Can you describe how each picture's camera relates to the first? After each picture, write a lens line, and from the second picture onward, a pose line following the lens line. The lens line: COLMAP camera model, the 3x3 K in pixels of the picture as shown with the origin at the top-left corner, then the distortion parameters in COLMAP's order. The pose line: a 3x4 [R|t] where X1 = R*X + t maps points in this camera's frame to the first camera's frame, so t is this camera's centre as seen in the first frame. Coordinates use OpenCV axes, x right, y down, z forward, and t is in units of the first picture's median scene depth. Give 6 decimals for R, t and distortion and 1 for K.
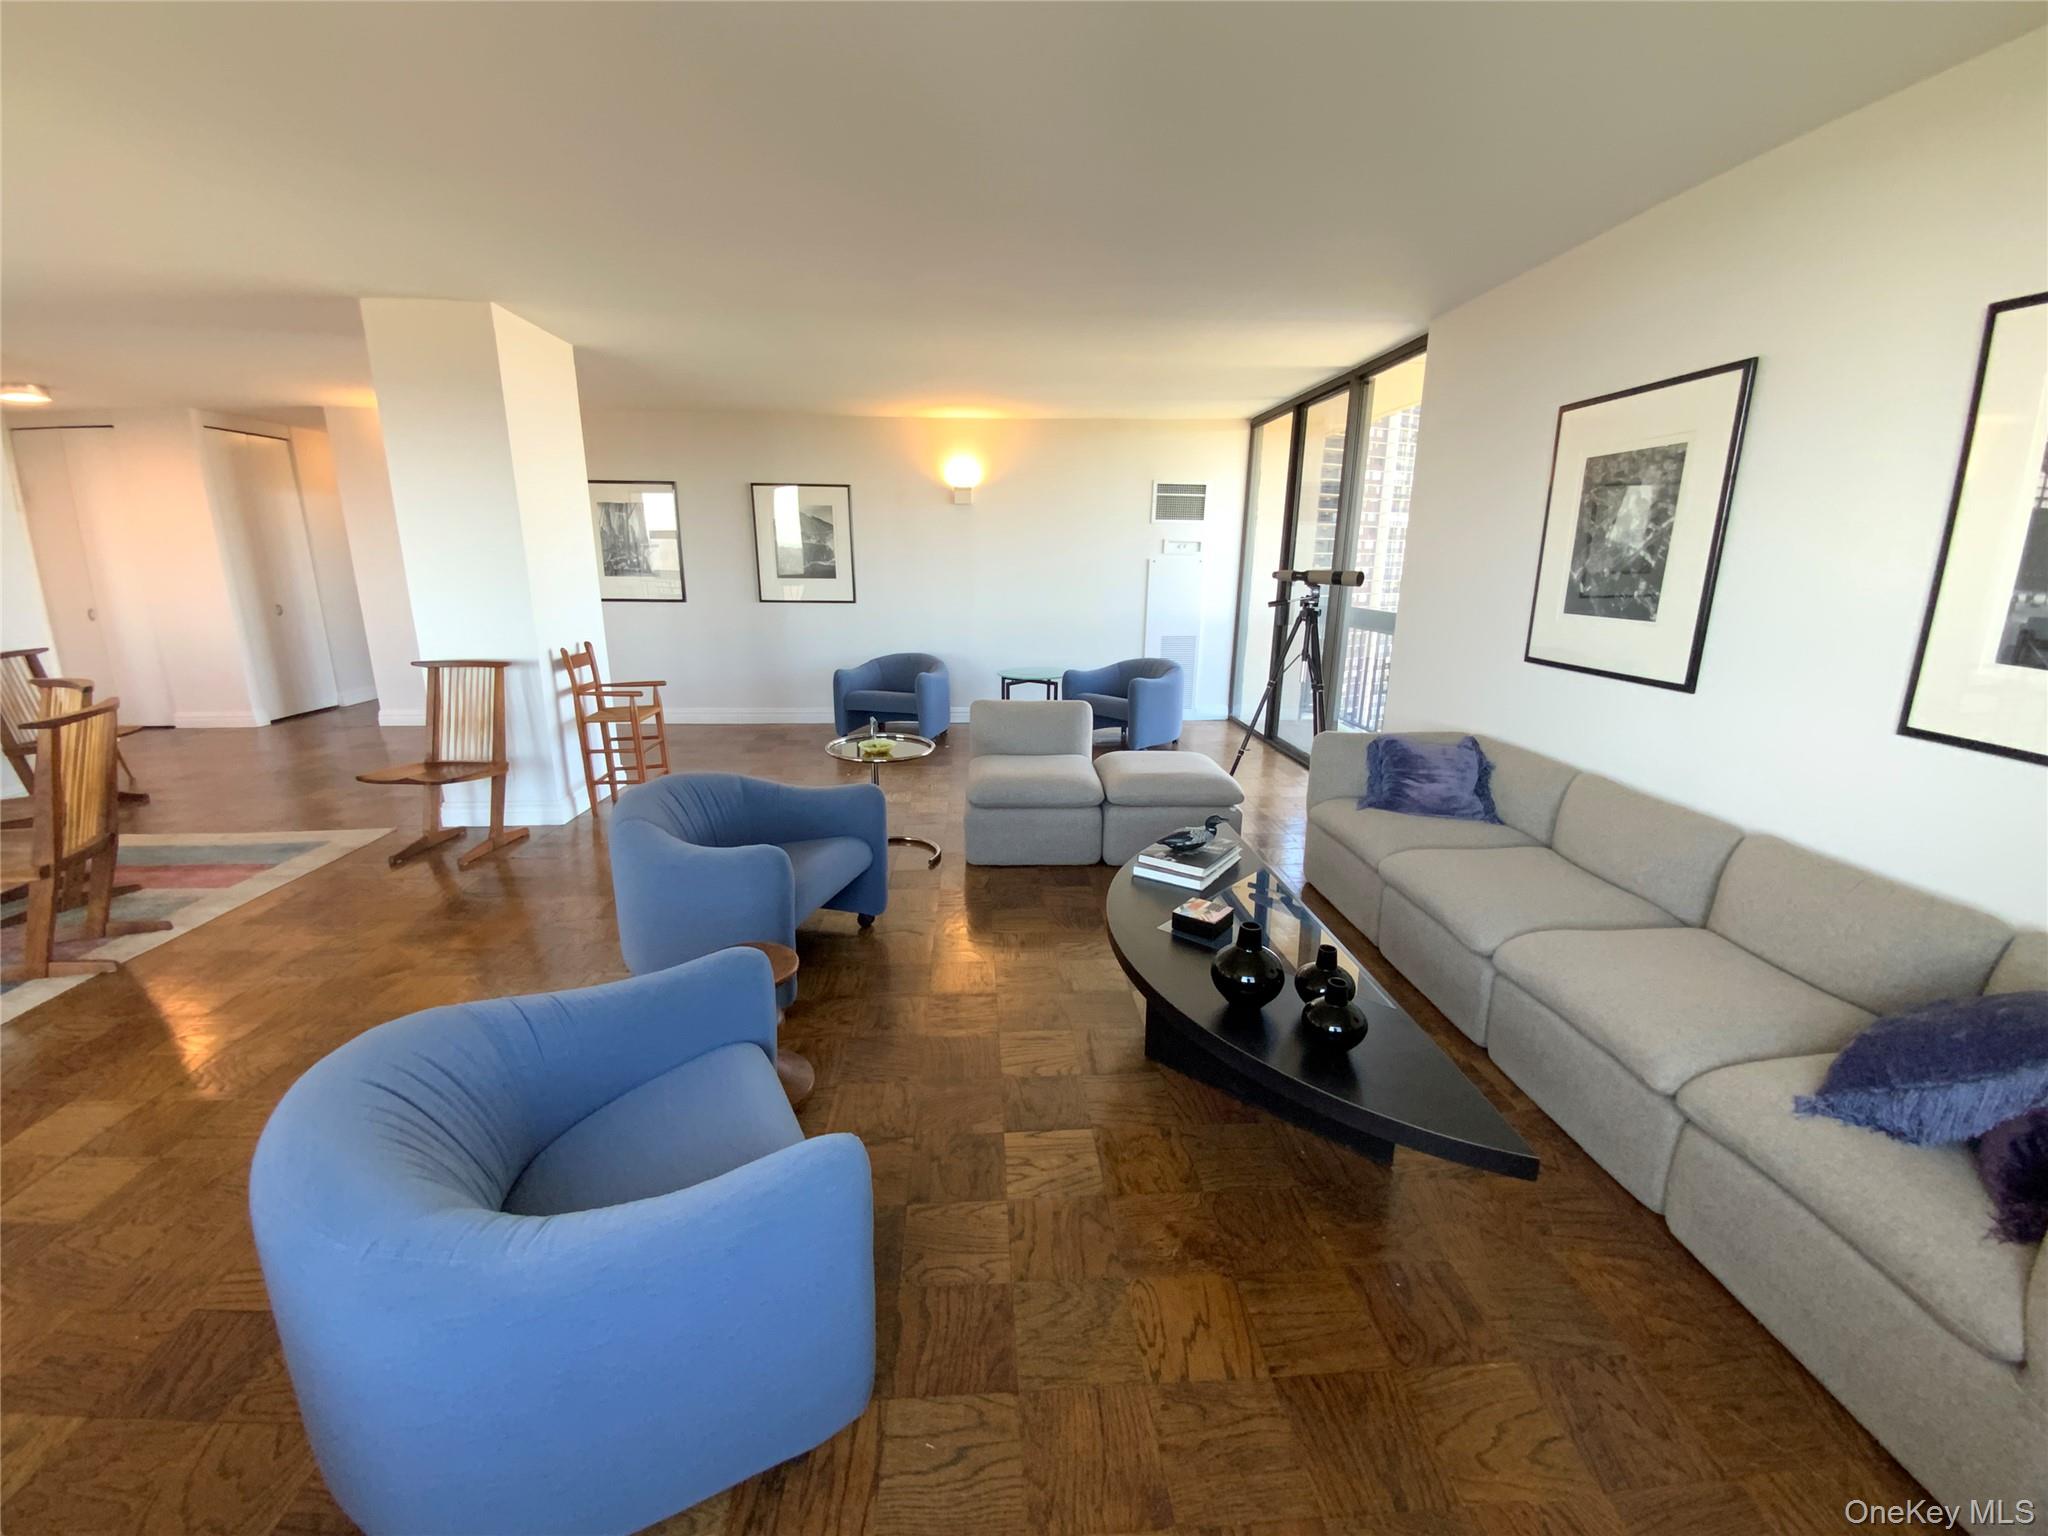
lens RADIAL K [[827.0, 0, 1002.2], [0, 827.0, 763.4], [0, 0, 1]] dist [-0.010292, -0.000150]
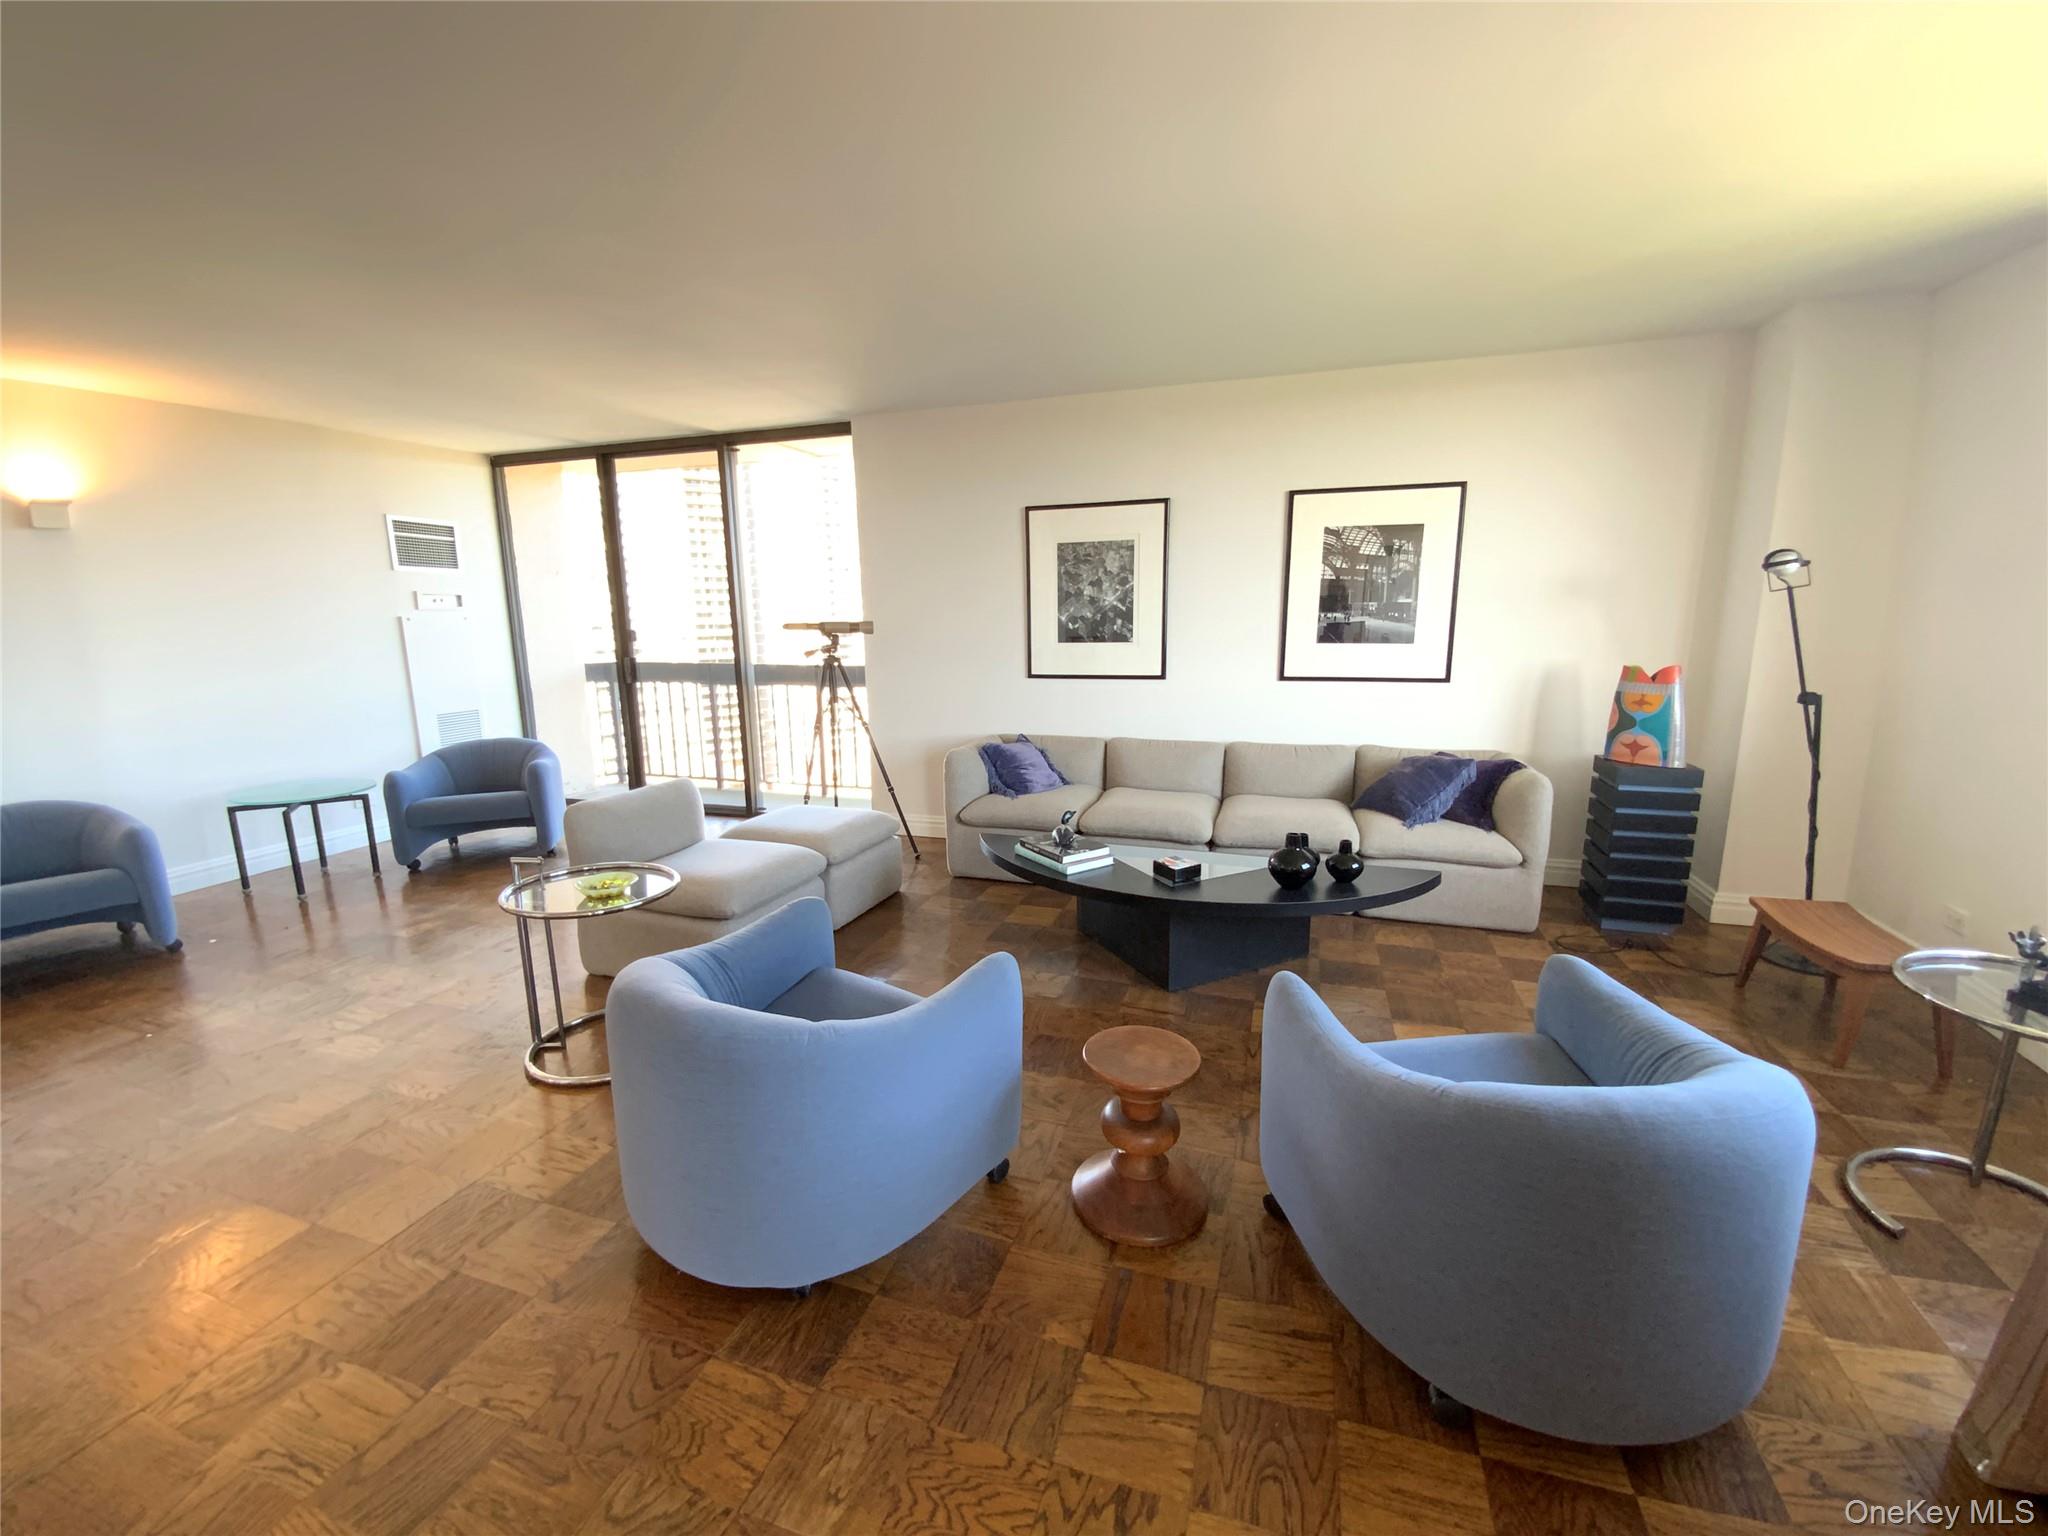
lens RADIAL K [[824.3, 0, 1015.1], [0, 824.3, 759.8], [0, 0, 1]] dist [0.030838, -0.019722]
pose [[0.355148, -0.169156, 0.919378, -0.829644], [0.239904, 0.967046, 0.085254, -0.129291], [-0.903502, 0.190285, 0.384026, 0.556052]]
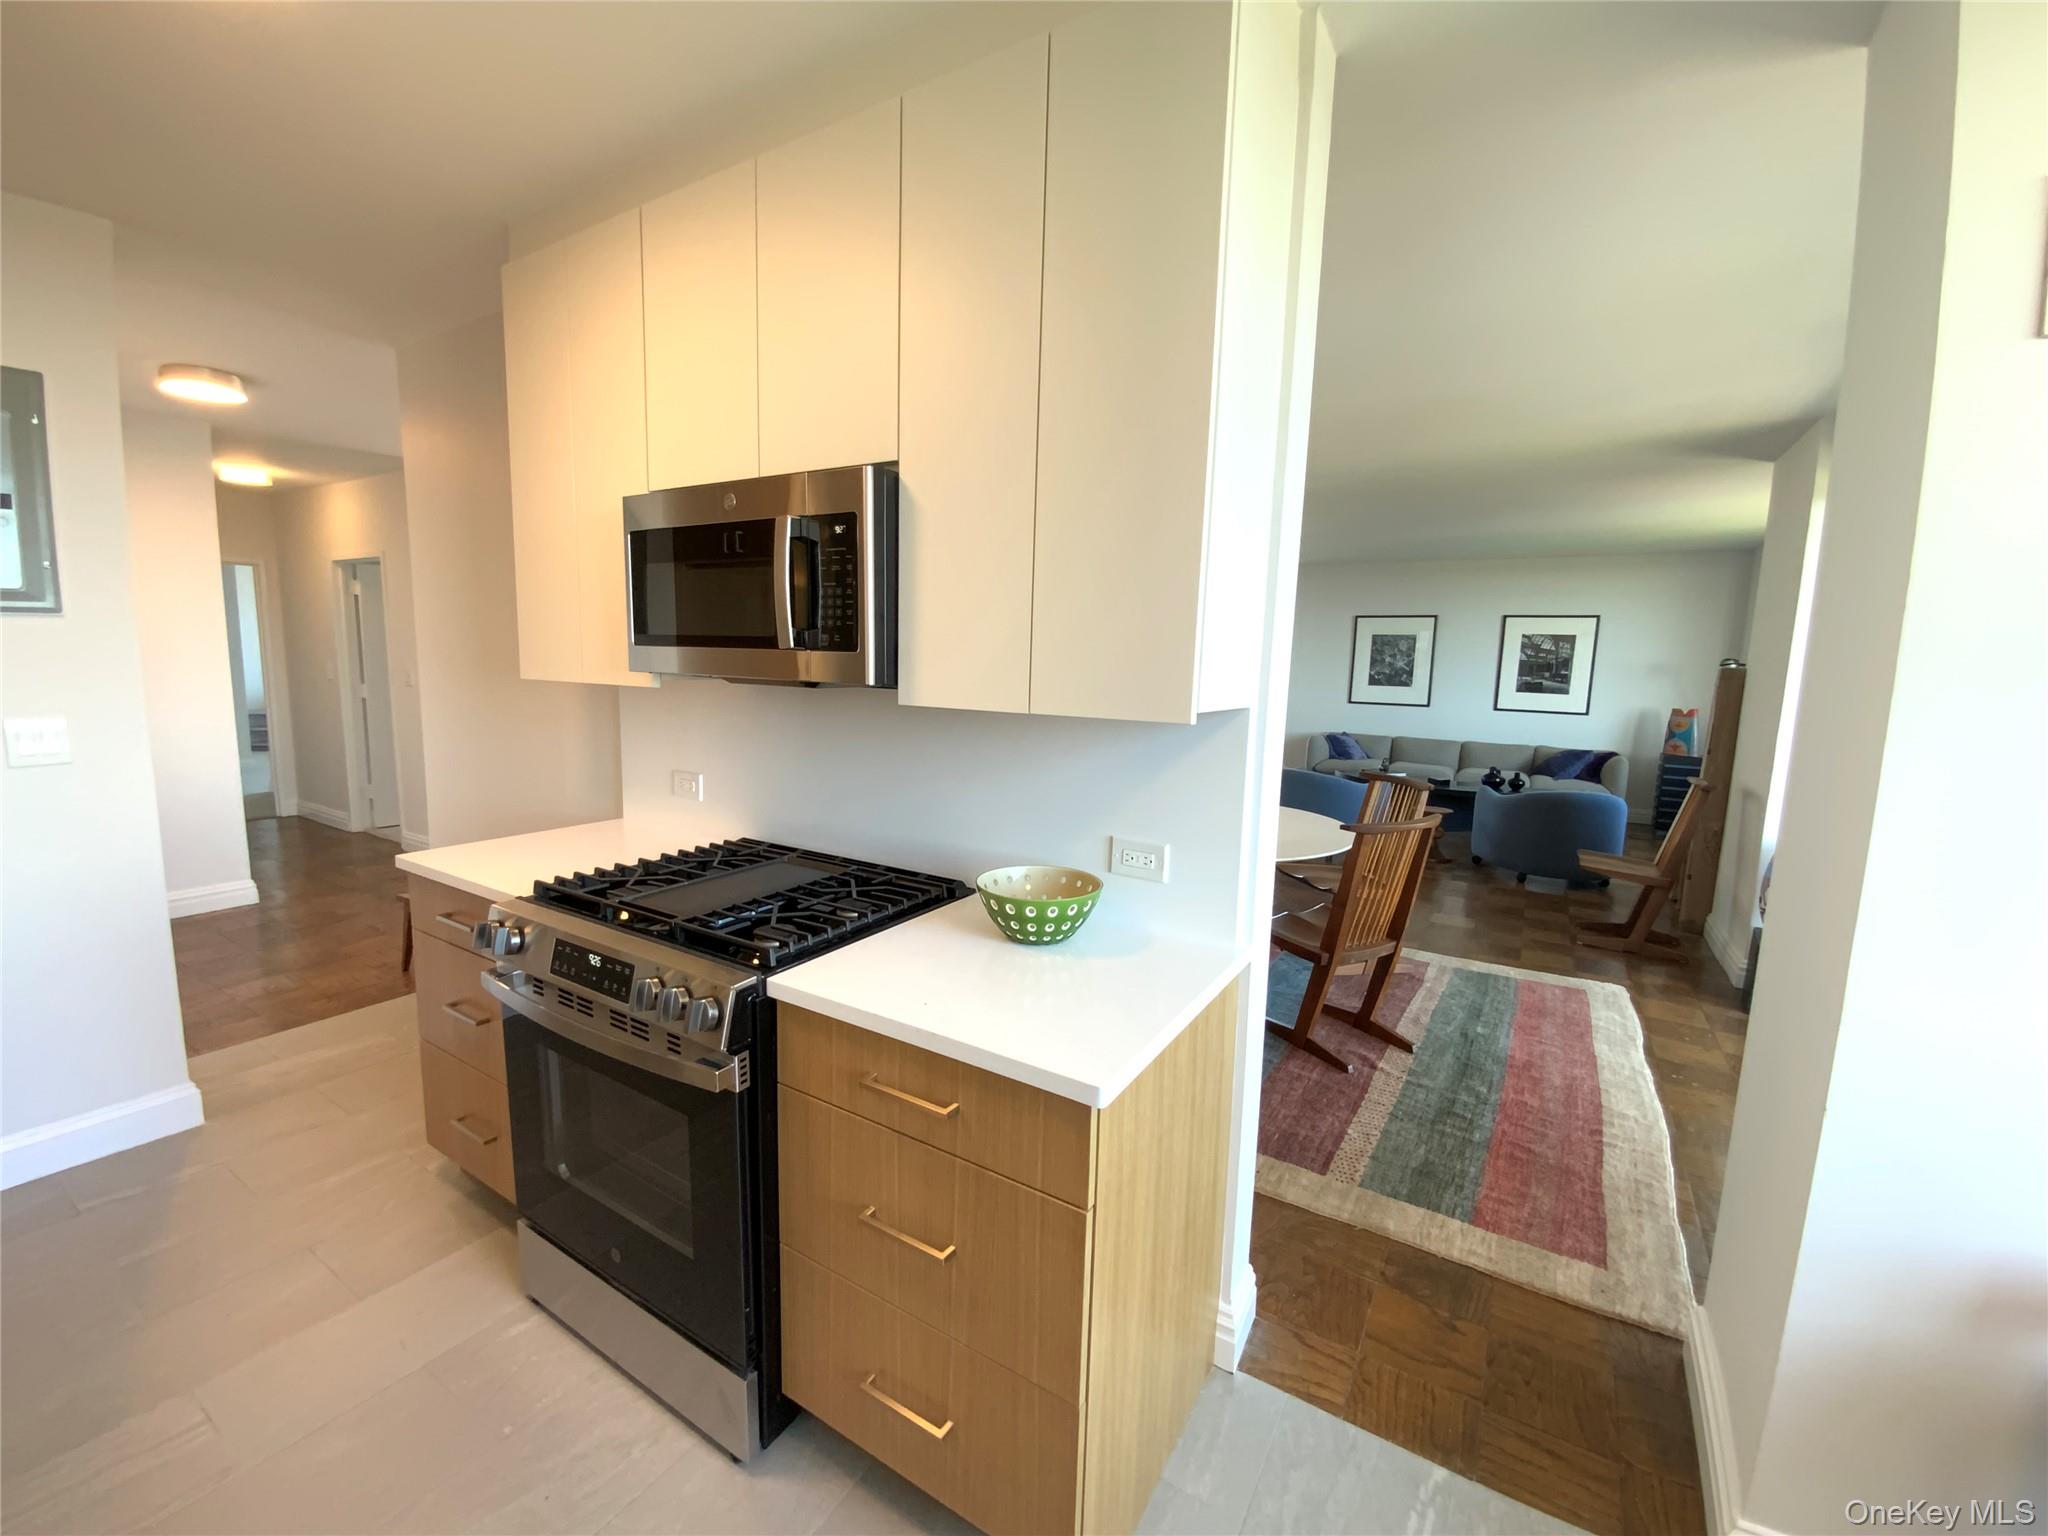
lens RADIAL K [[827.0, 0, 1002.2], [0, 827.0, 763.4], [0, 0, 1]] dist [-0.010292, -0.000150]
pose [[0.586887, -0.090373, 0.804610, -2.586131], [0.172441, 0.984903, -0.015156, -0.095601], [-0.791093, 0.147642, 0.593611, 0.352121]]
